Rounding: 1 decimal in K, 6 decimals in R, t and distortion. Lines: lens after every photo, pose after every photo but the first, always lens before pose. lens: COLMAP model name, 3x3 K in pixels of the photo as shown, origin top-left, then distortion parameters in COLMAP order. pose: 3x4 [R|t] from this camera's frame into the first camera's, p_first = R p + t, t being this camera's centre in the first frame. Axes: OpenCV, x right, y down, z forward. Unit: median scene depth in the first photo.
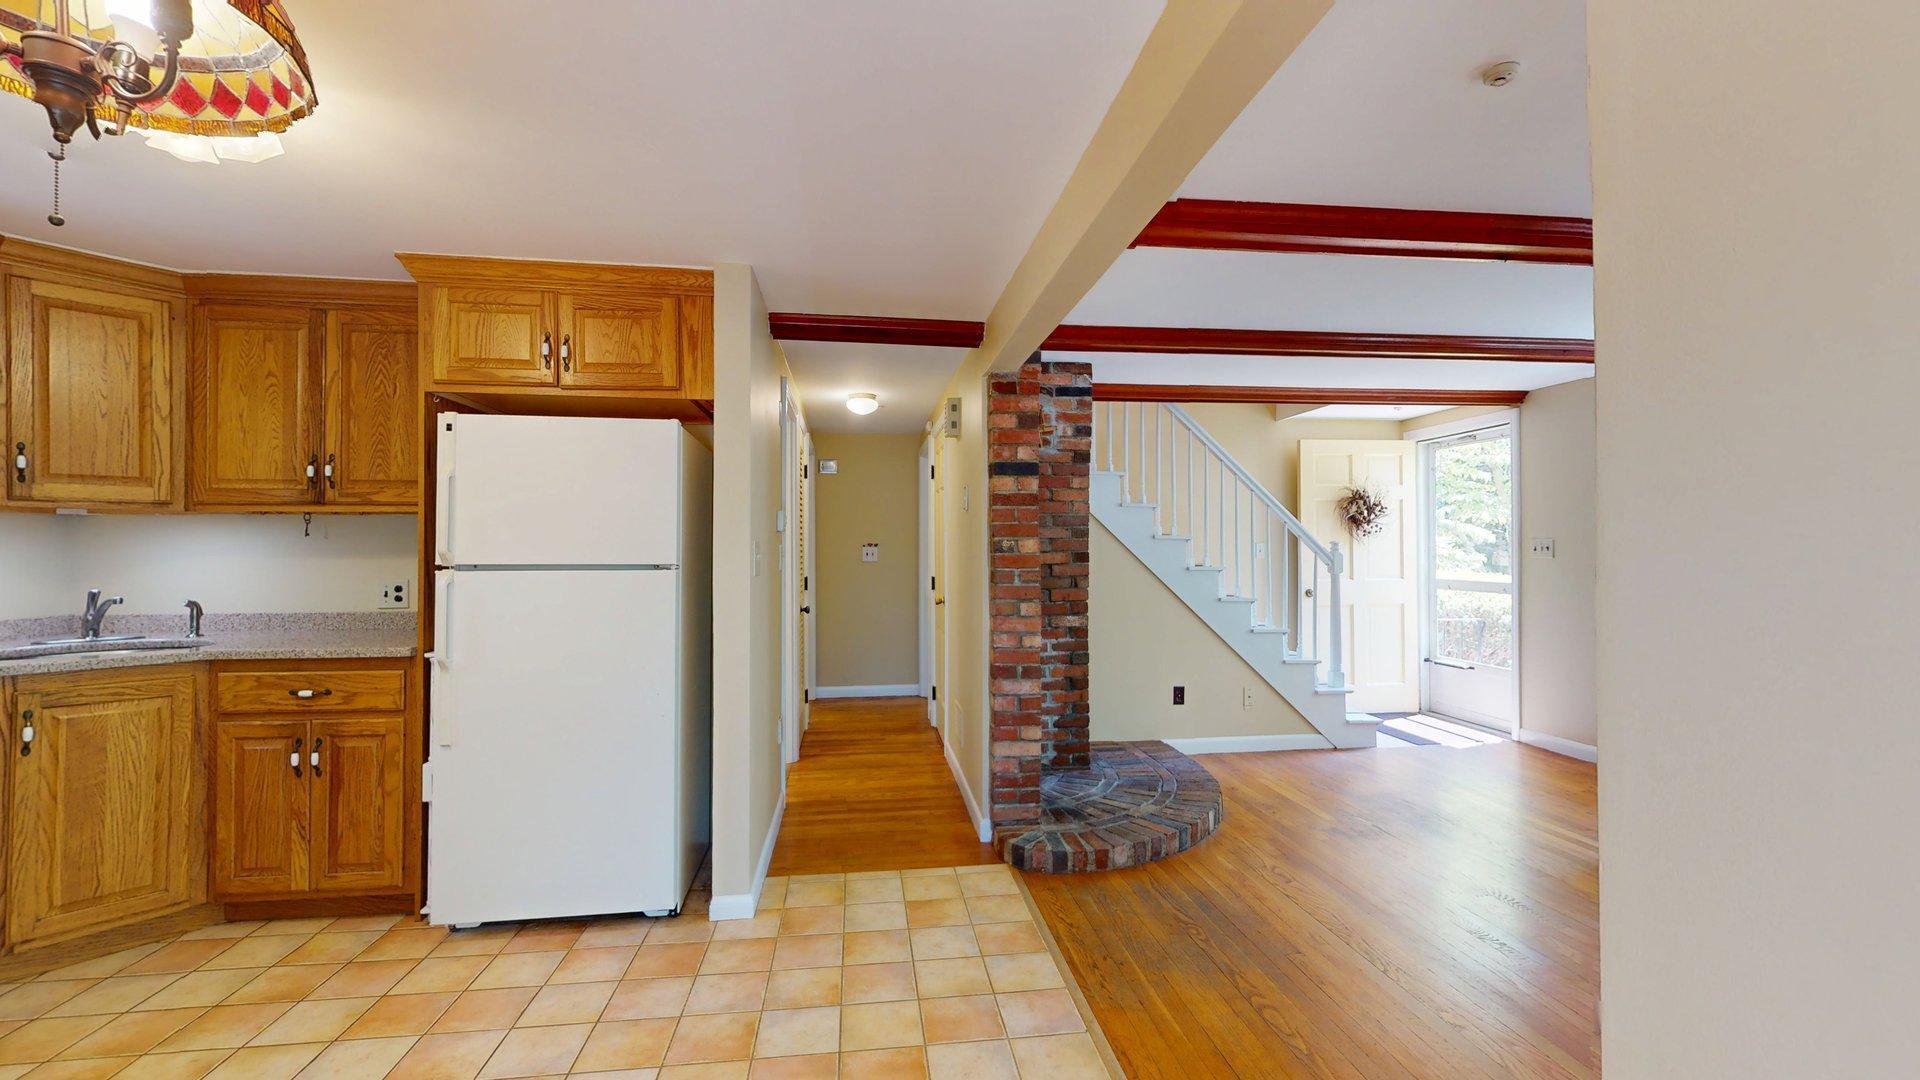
lens RADIAL K [[811.5, 0, 960.0], [0, 811.5, 540.0], [0, 0, 1]] dist [0.002751, 0.000369]
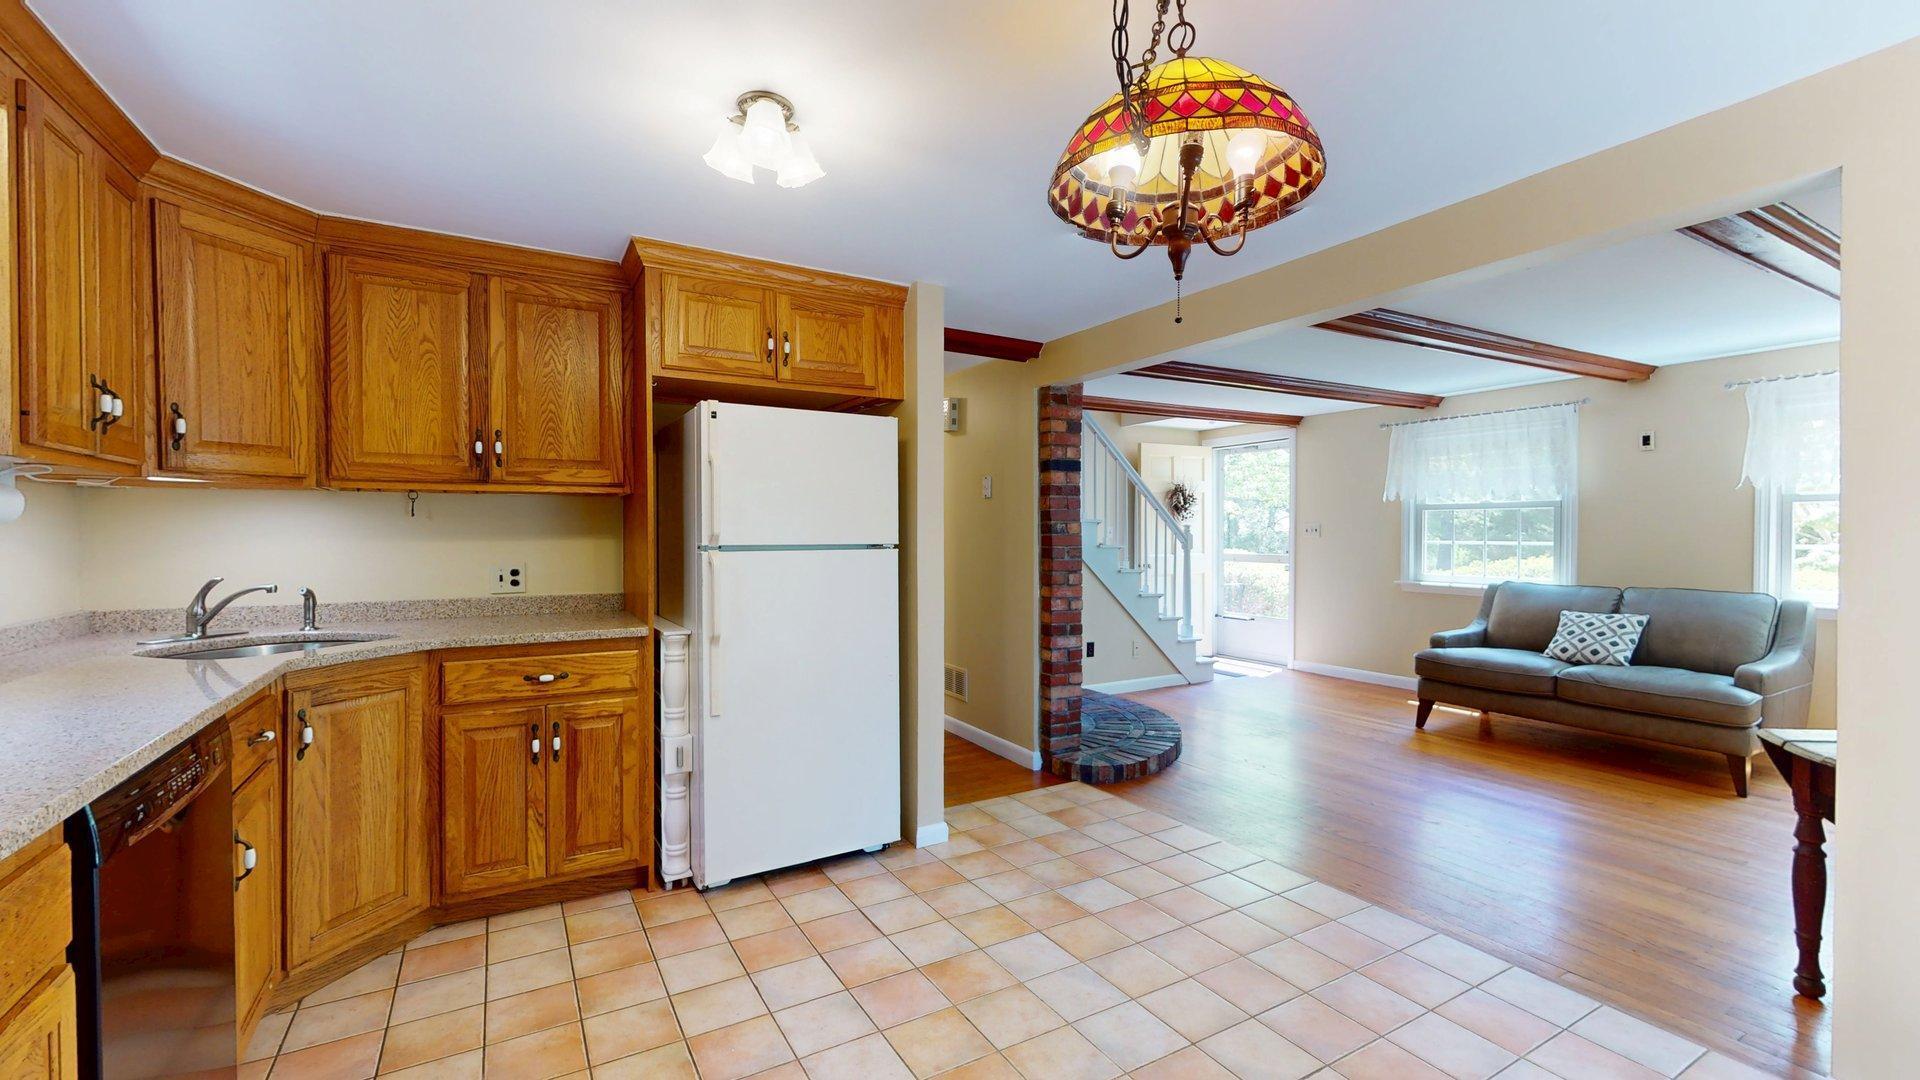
lens RADIAL K [[811.5, 0, 960.0], [0, 811.5, 540.0], [0, 0, 1]] dist [0.002751, 0.000369]
pose [[0.919542, -0.003893, 0.392972, -0.675061], [-0.005229, 0.999741, 0.022140, -0.001556], [-0.392956, -0.022414, 0.919284, -0.085420]]
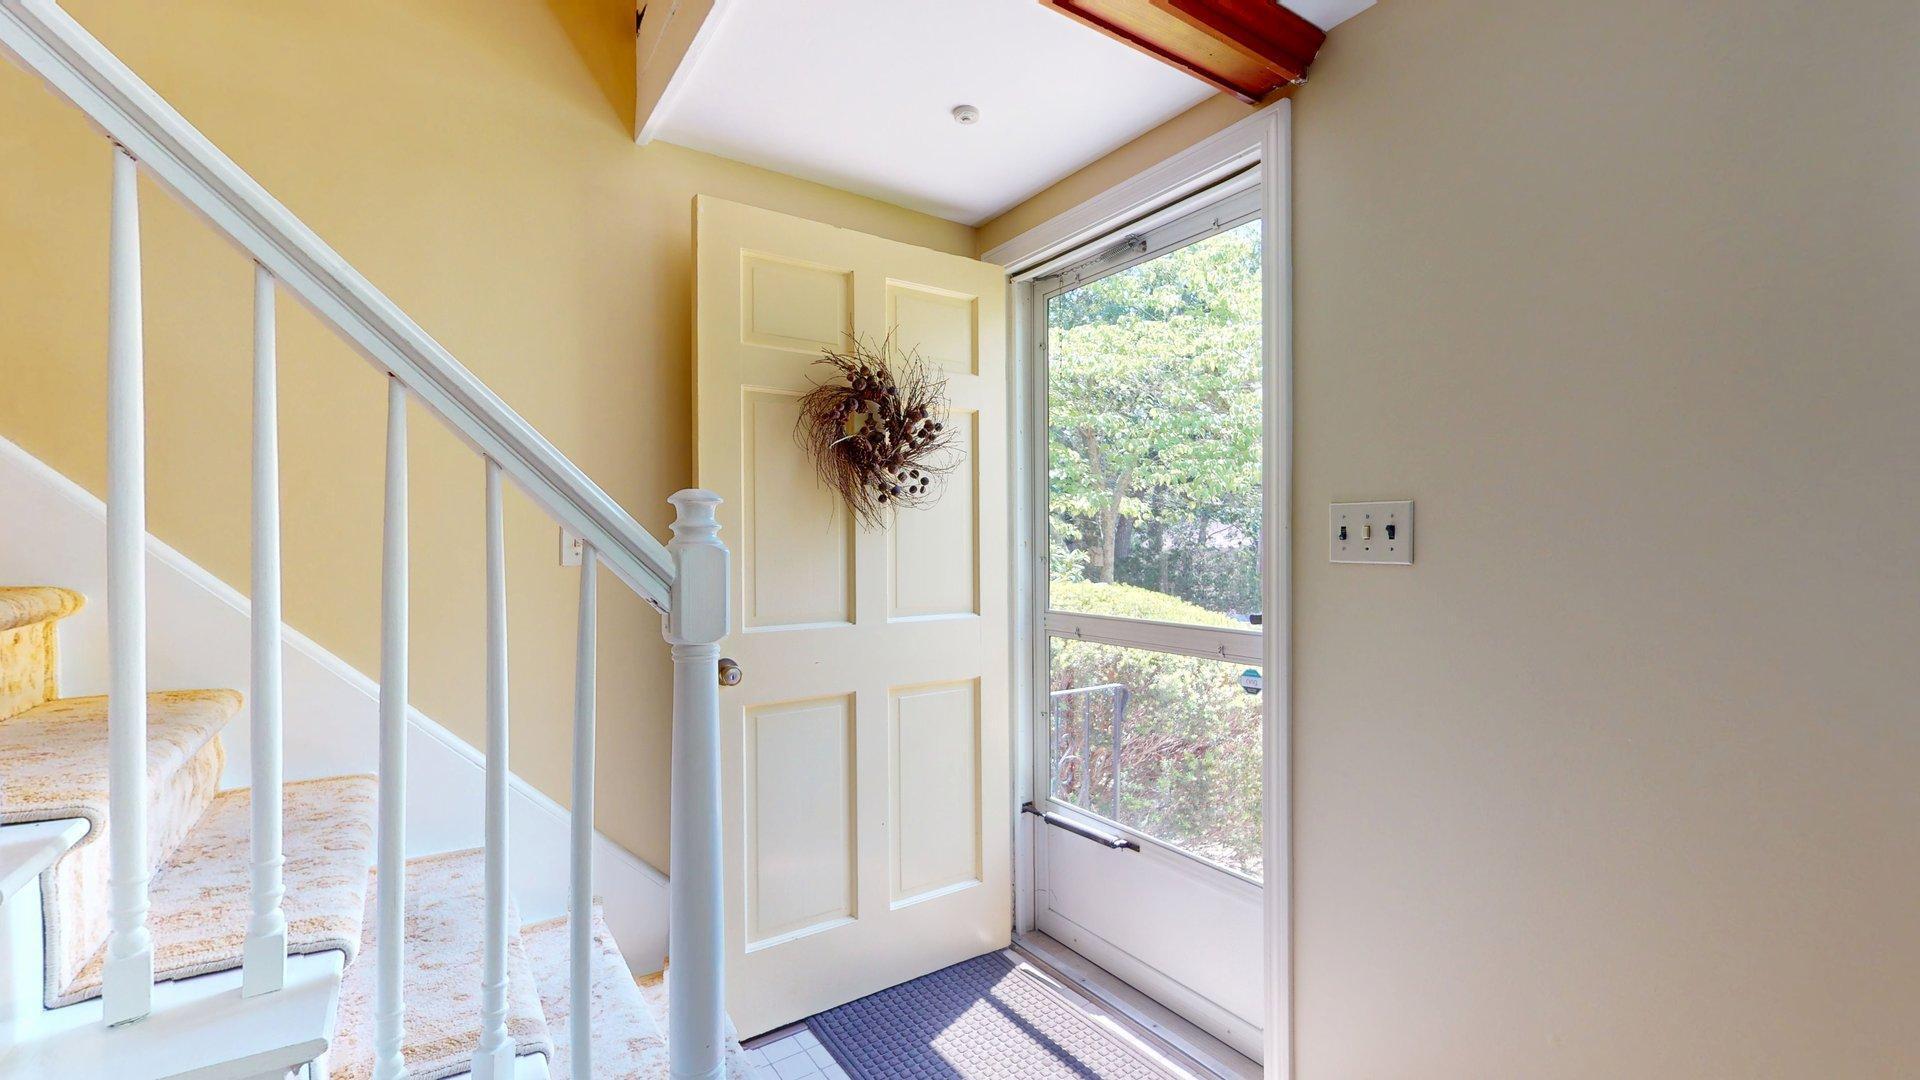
lens RADIAL K [[811.5, 0, 960.0], [0, 811.5, 540.0], [0, 0, 1]] dist [0.002751, 0.000369]
pose [[0.891932, -0.003373, 0.452158, 0.752829], [-0.004213, 0.999867, 0.015771, 0.013024], [-0.452151, -0.015972, 0.891798, 1.368068]]
